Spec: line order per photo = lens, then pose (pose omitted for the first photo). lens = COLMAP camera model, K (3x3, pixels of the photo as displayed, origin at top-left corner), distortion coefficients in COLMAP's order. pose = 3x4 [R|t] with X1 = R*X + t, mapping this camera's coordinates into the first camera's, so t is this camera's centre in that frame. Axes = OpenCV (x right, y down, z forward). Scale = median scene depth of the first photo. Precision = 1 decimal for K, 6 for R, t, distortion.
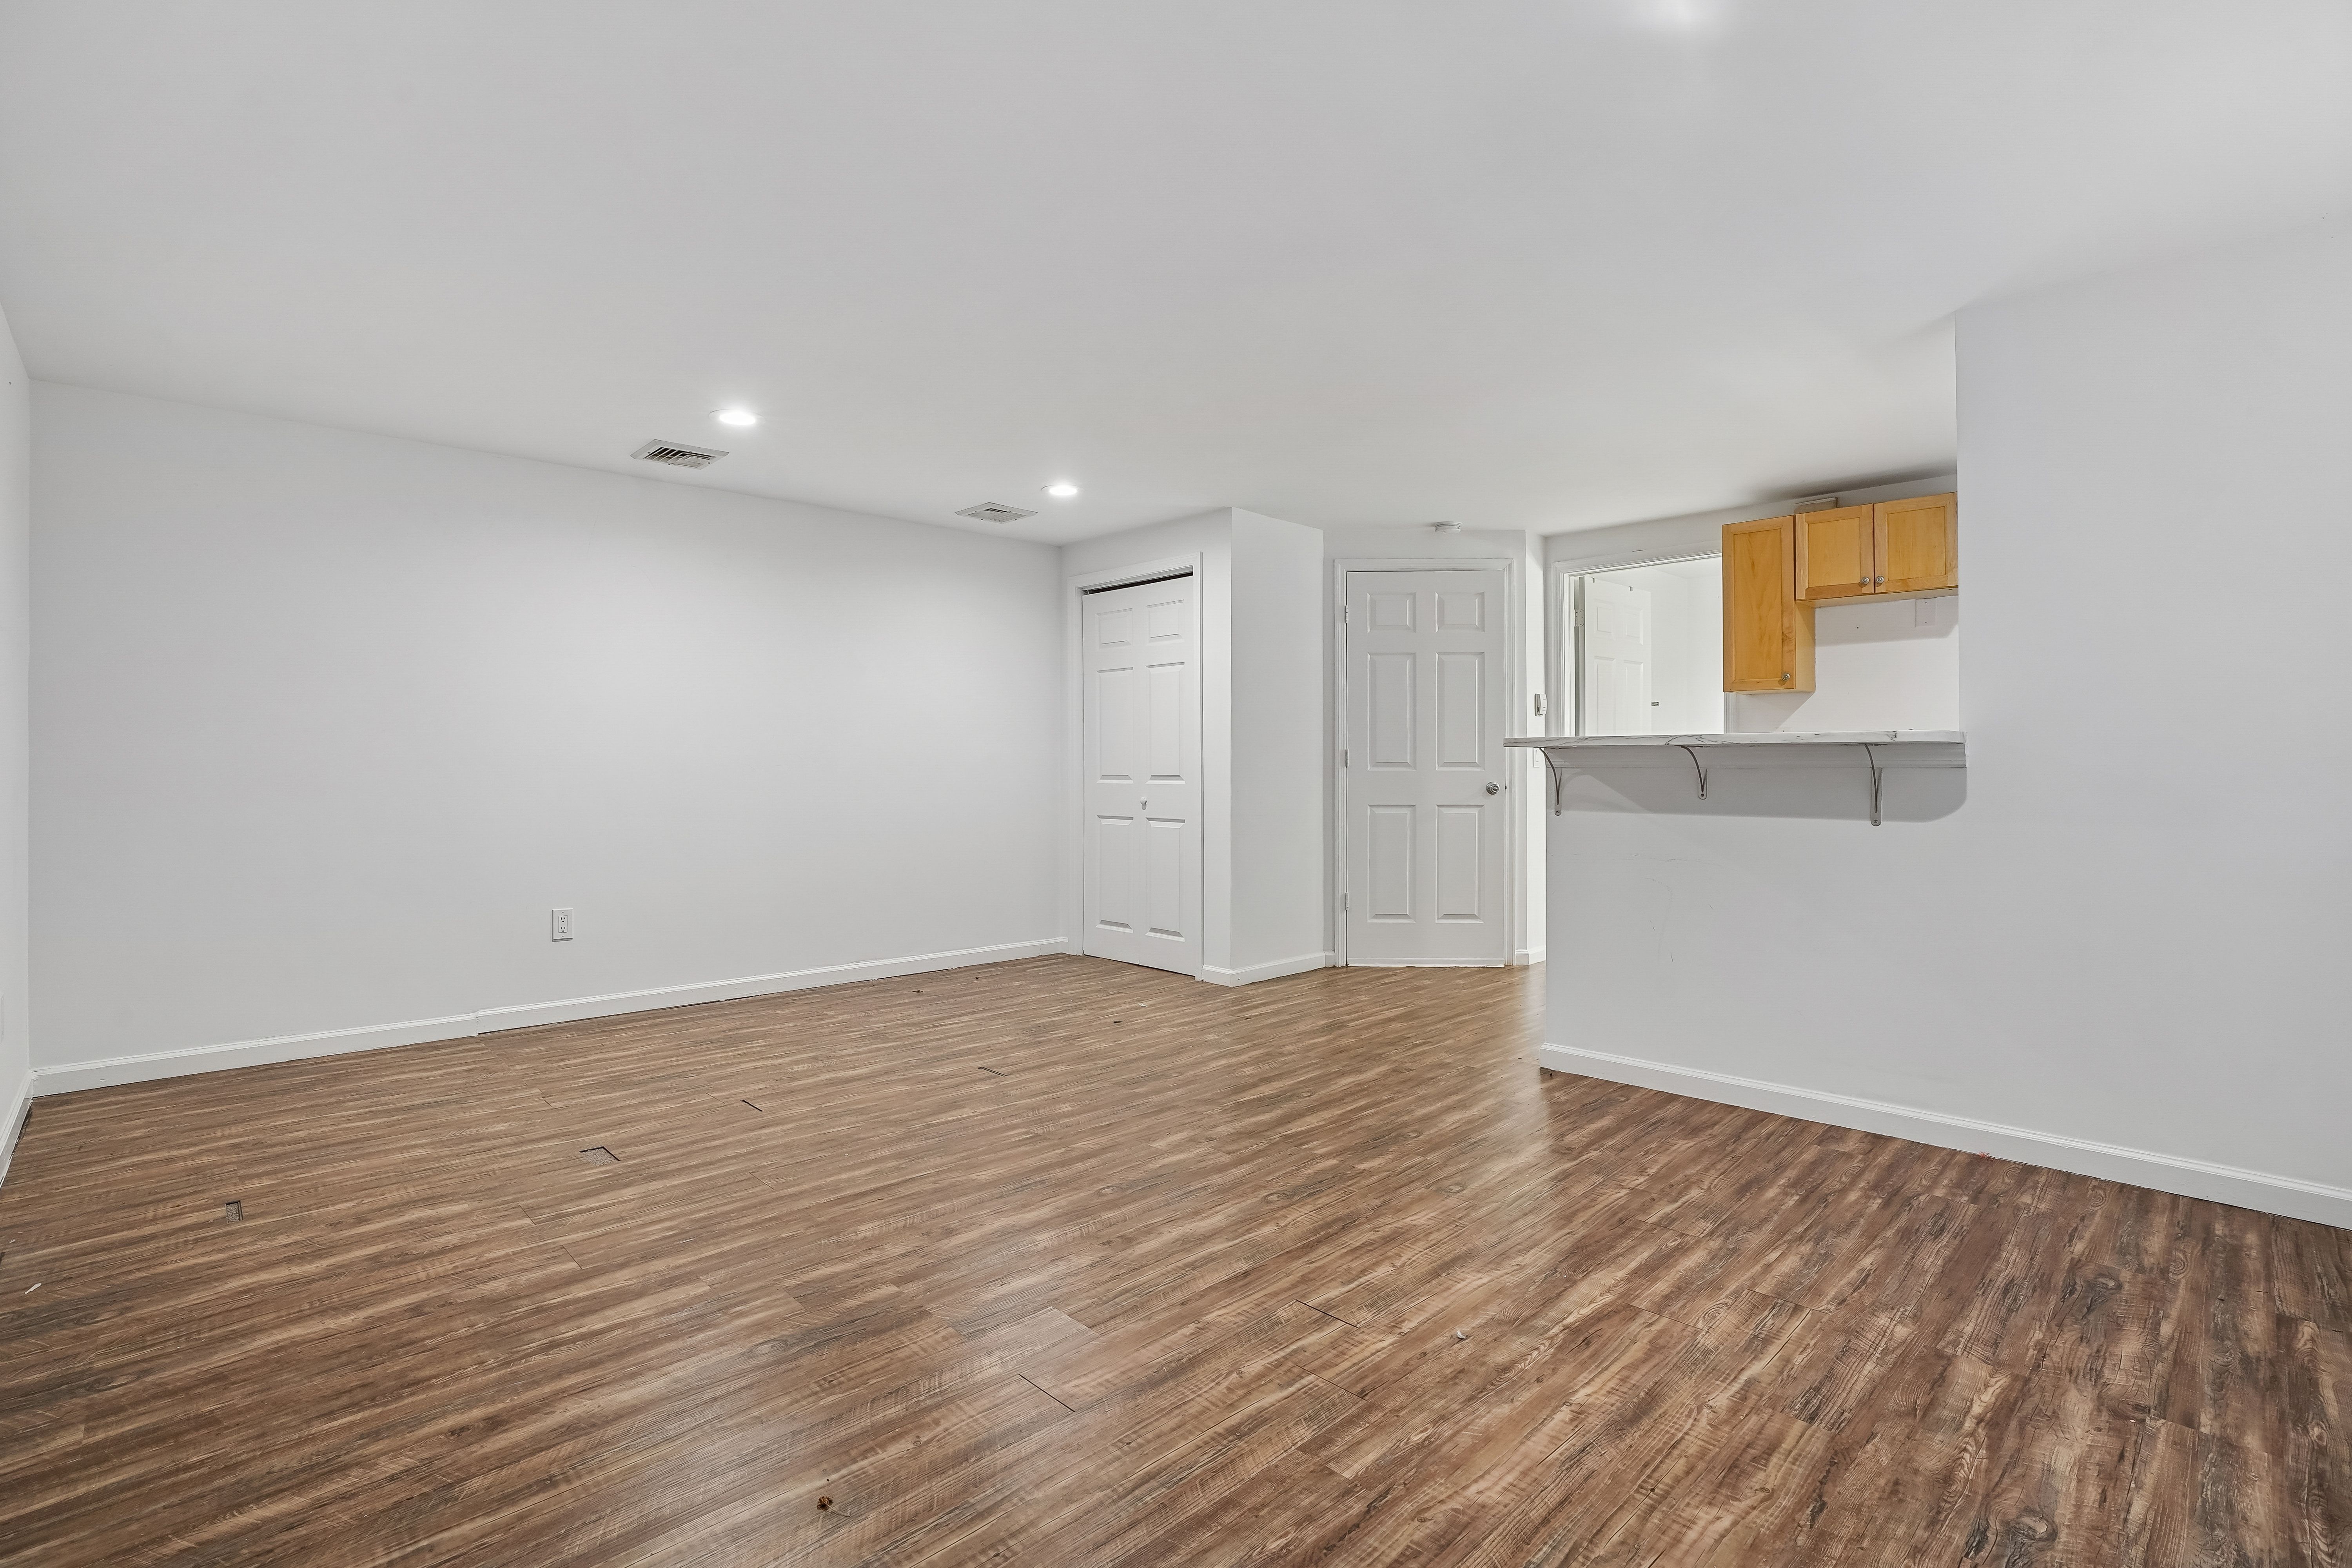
lens RADIAL K [[1078.3, 0, 1188.6], [0, 1078.3, 788.8], [0, 0, 1]] dist [-0.056885, 0.011749]
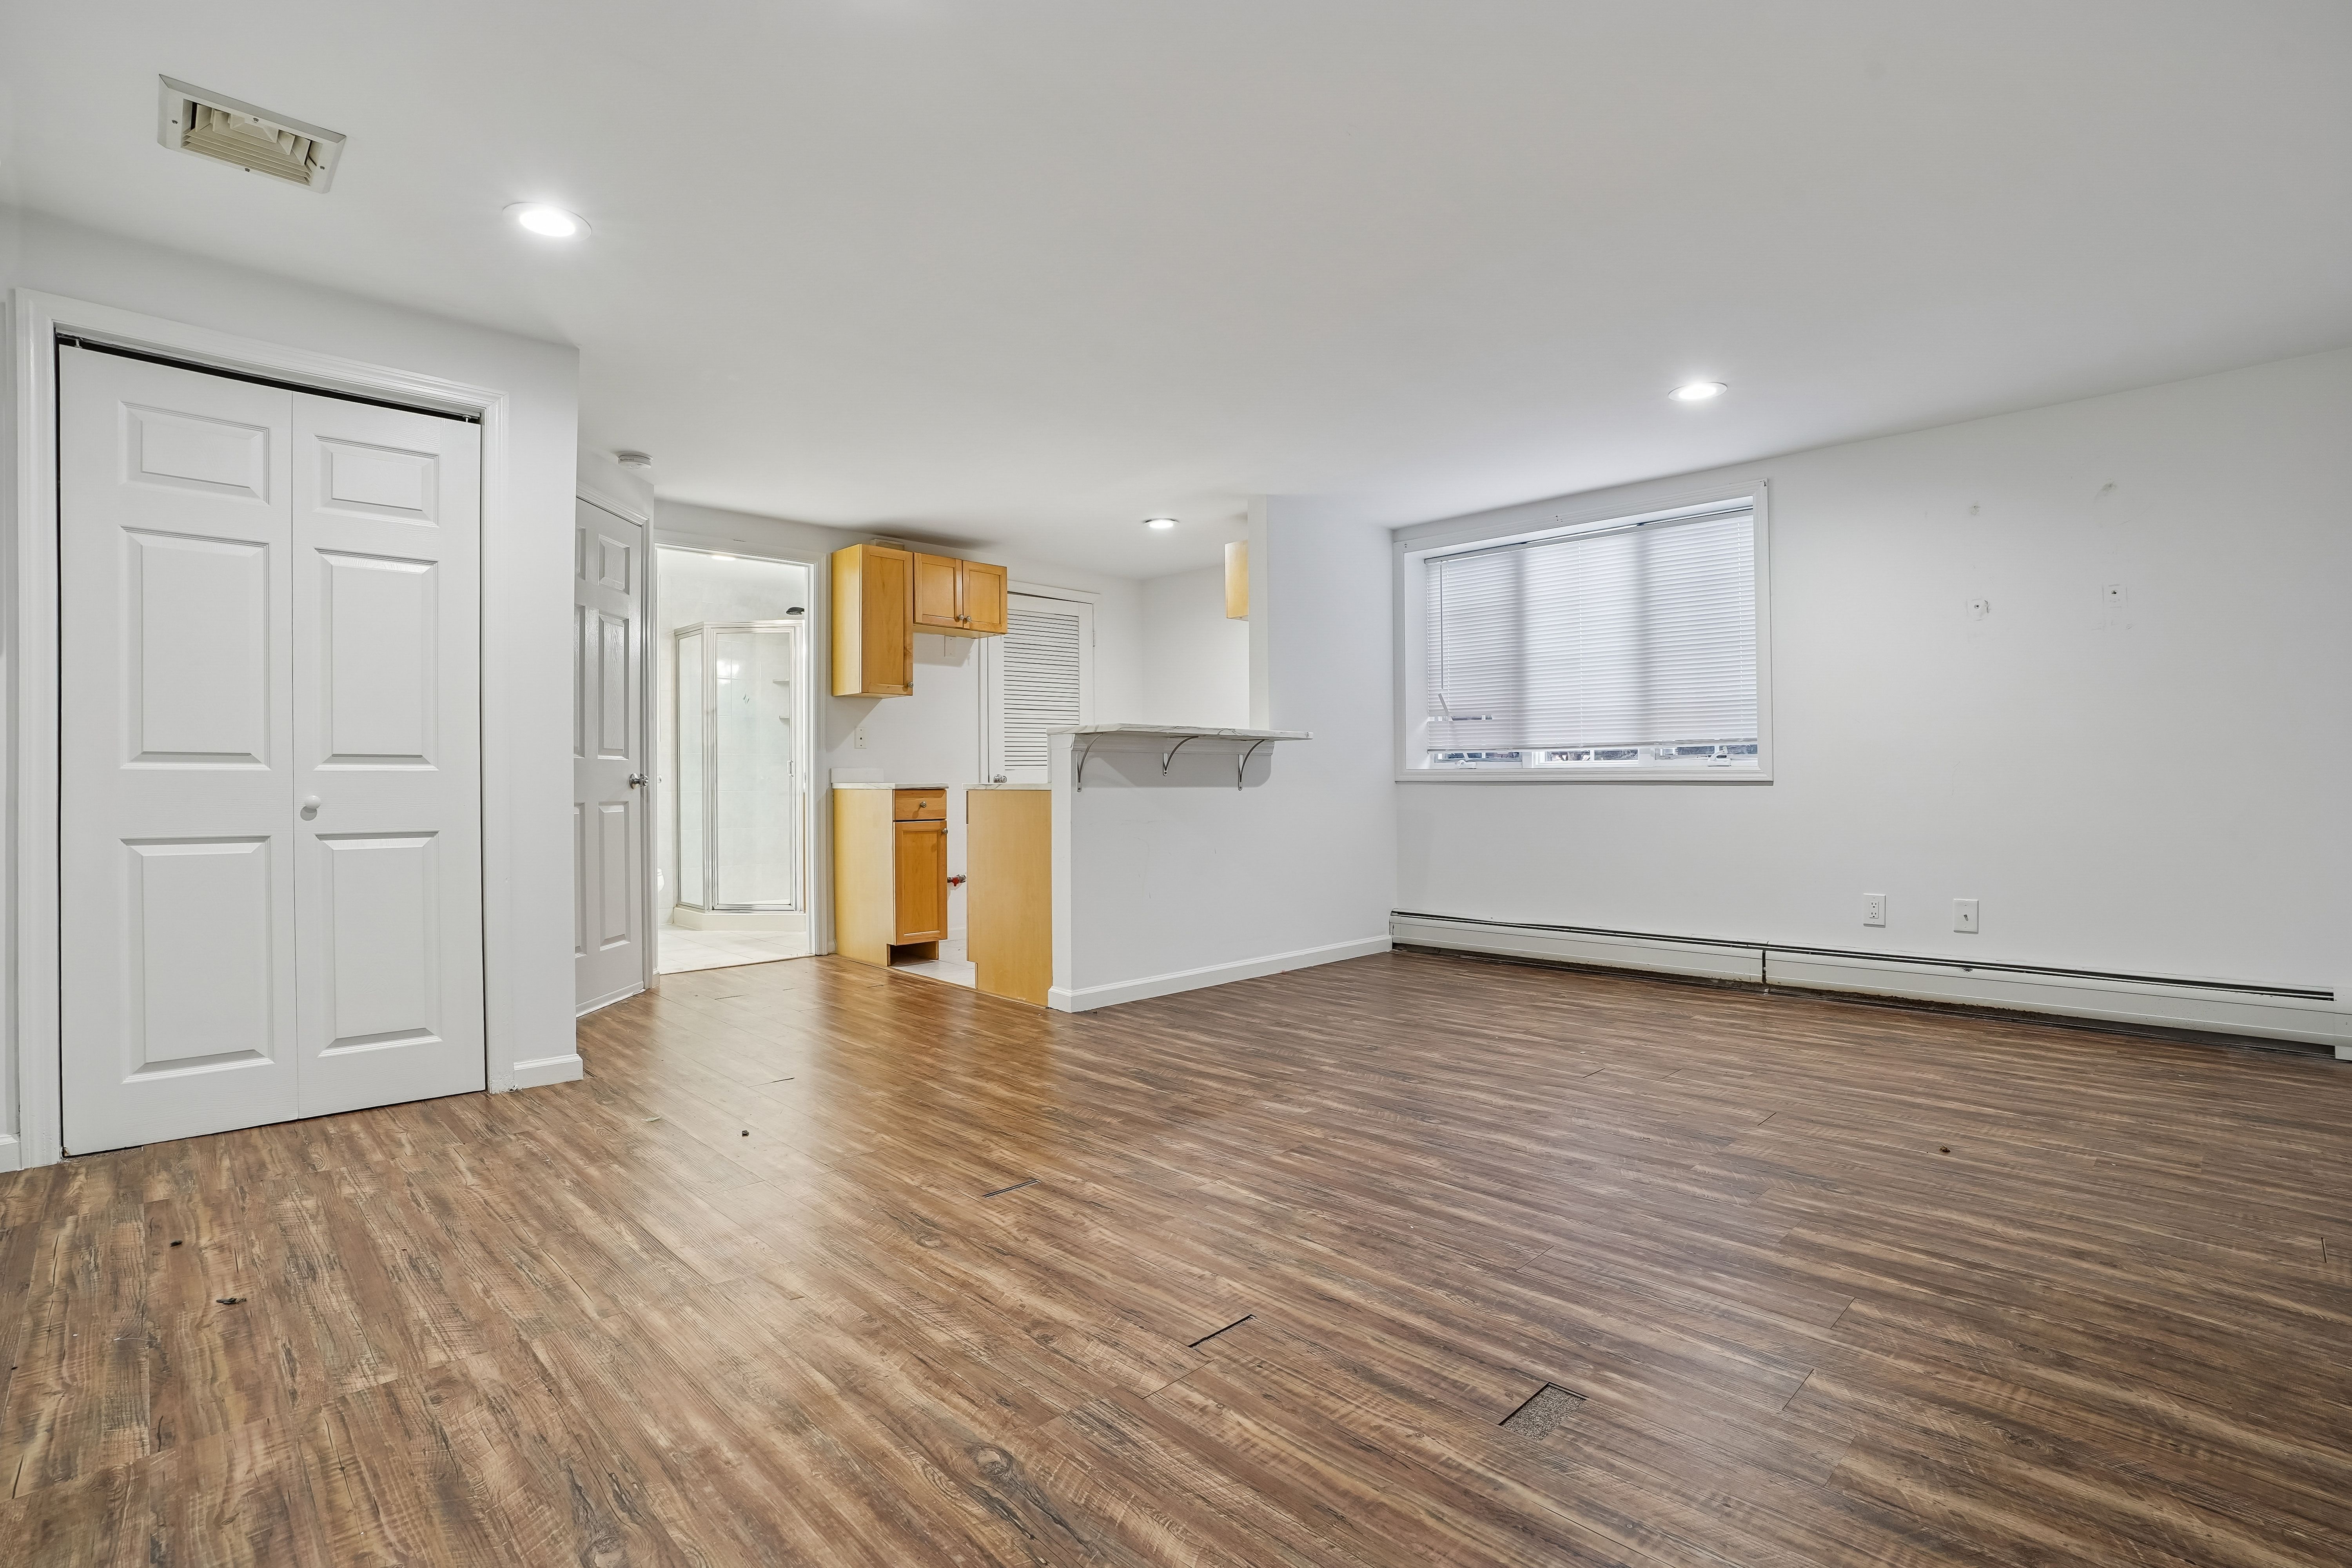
lens RADIAL K [[1078.3, 0, 1161.4], [0, 1078.3, 782.4], [0, 0, 1]] dist [-0.056885, 0.011749]
pose [[0.018135, 0.006468, 0.999815, -1.240356], [0.027992, 0.999584, -0.006974, 0.039154], [-0.999444, 0.028113, 0.017947, 1.336973]]
